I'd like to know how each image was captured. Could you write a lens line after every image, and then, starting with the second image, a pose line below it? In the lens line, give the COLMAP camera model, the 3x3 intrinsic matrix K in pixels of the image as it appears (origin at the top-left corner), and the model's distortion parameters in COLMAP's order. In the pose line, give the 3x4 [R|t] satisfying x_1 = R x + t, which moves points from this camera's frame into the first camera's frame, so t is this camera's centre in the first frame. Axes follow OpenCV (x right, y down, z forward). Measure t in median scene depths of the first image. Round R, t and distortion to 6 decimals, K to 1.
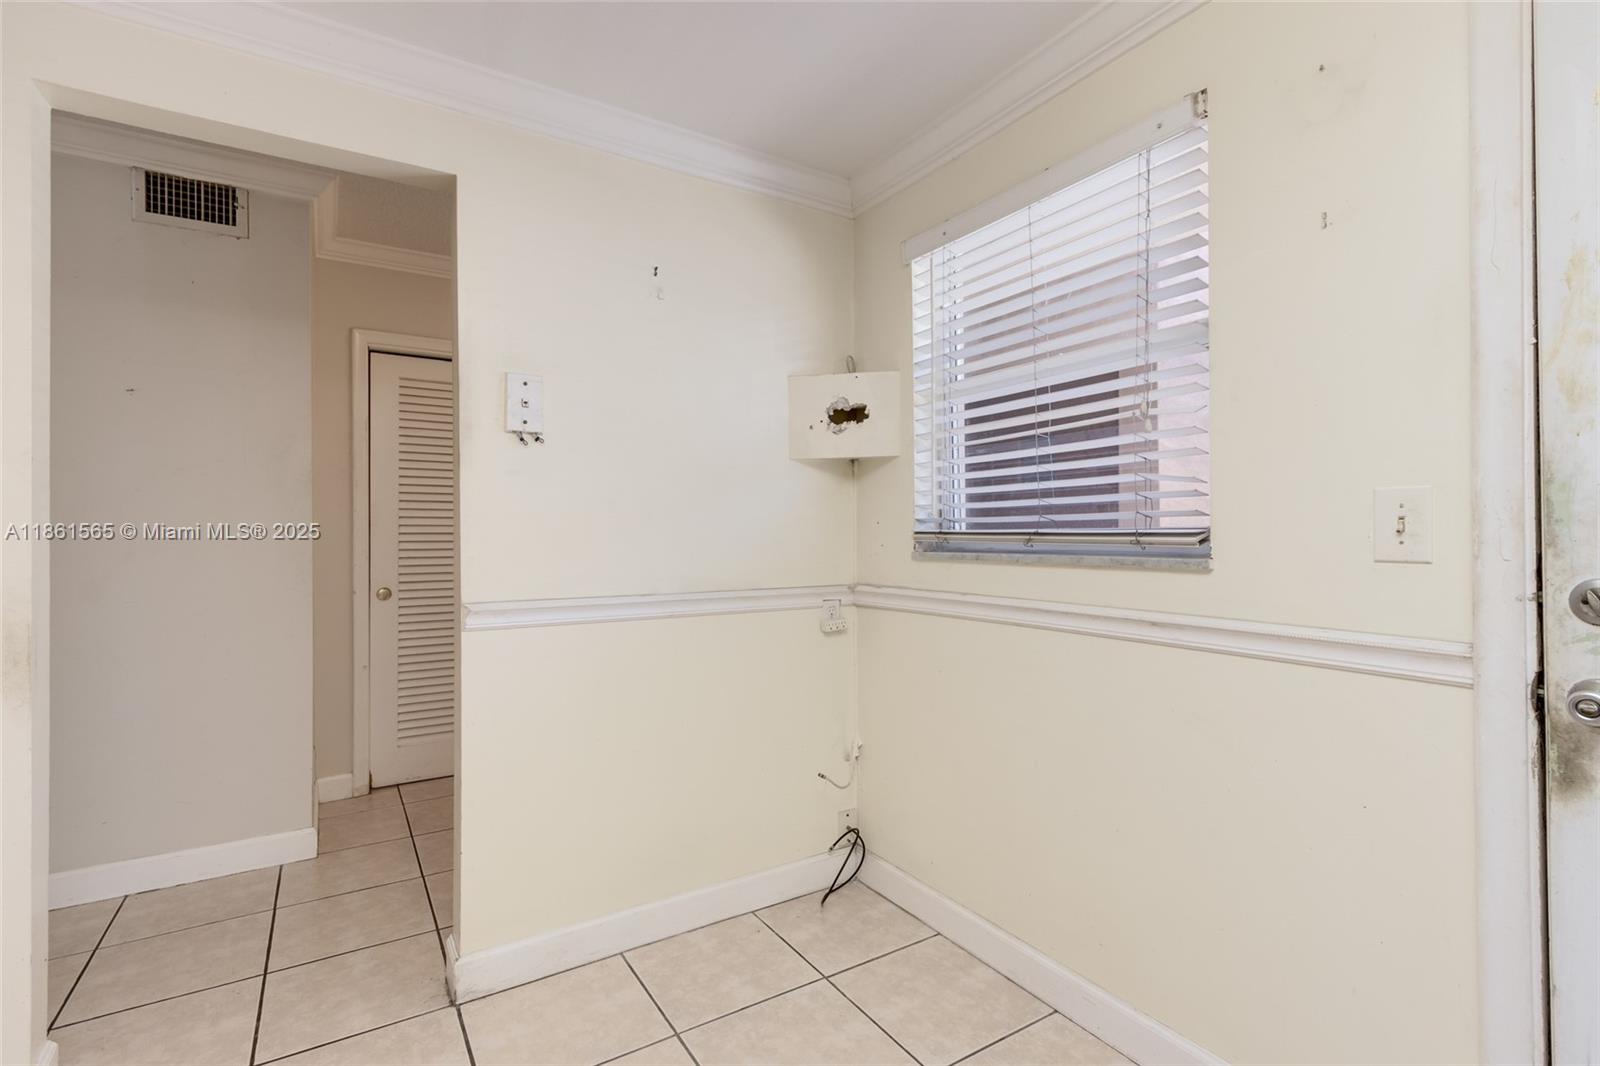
lens RADIAL K [[751.1, 0, 794.1], [0, 751.1, 530.2], [0, 0, 1]] dist [0.001516, 0.000243]
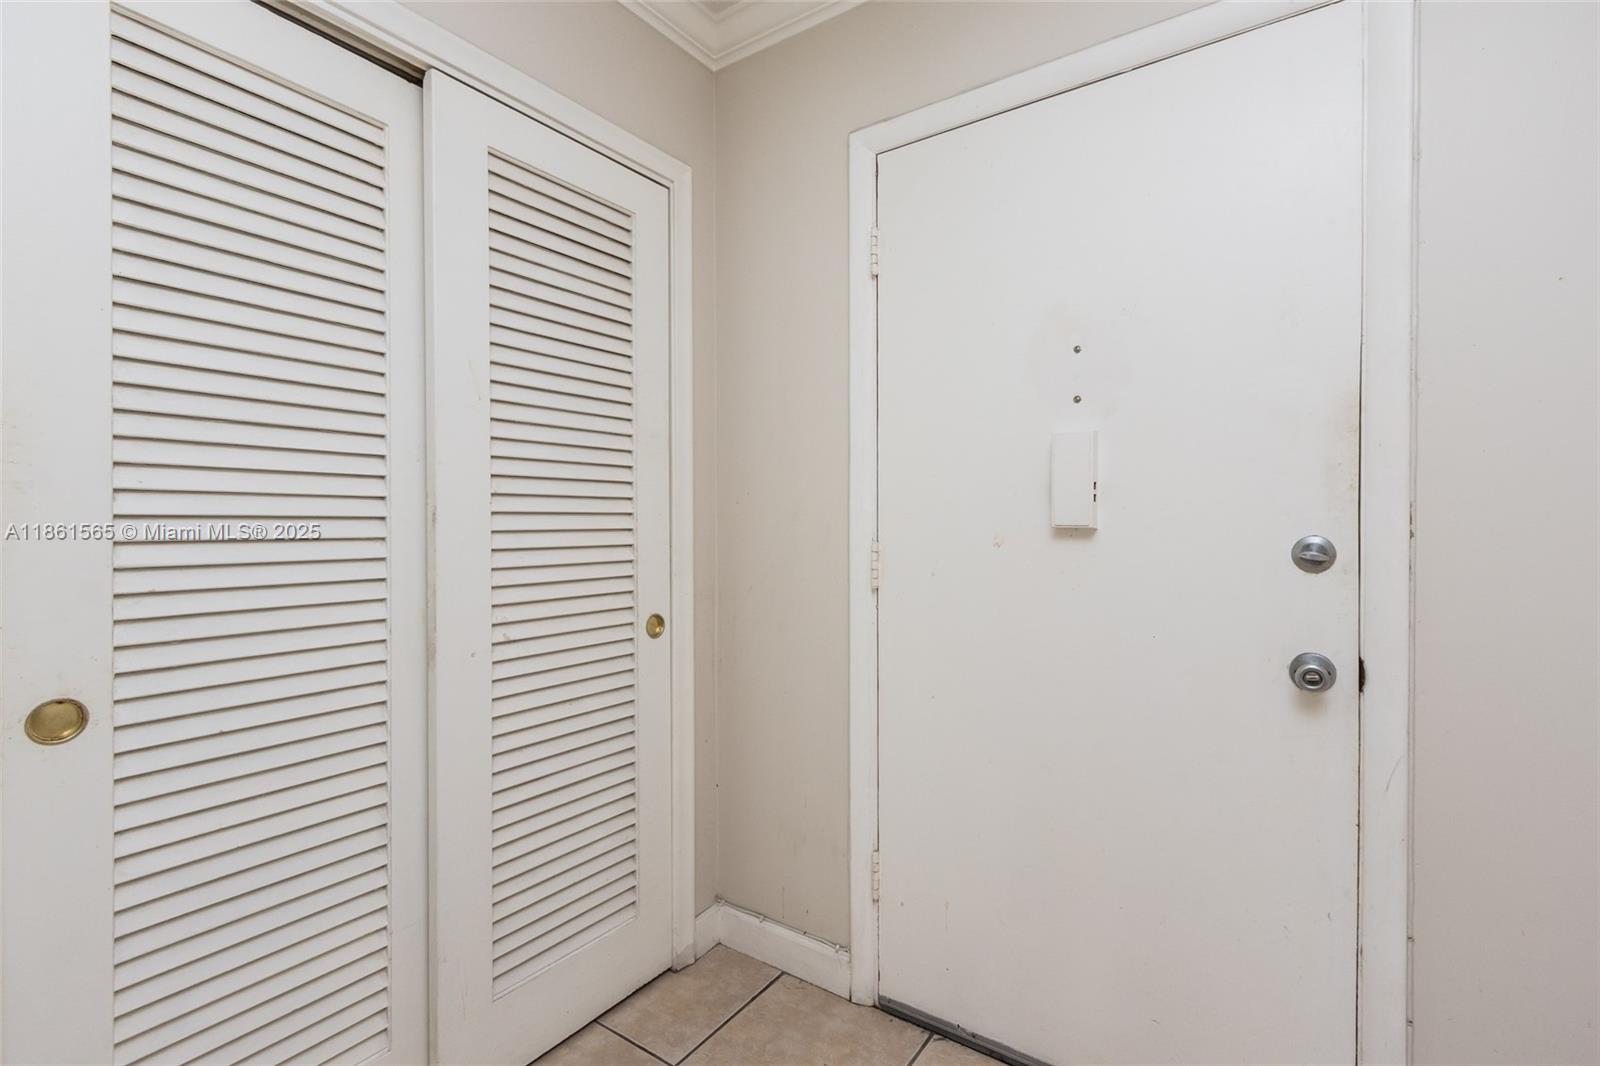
lens RADIAL K [[749.5, 0, 811.0], [0, 749.5, 528.0], [0, 0, 1]] dist [0.004420, -0.000400]
pose [[0.925441, -0.005571, 0.378850, -0.124284], [-0.000383, 0.999878, 0.015640, 0.001191], [-0.378891, -0.014619, 0.925326, 0.199112]]
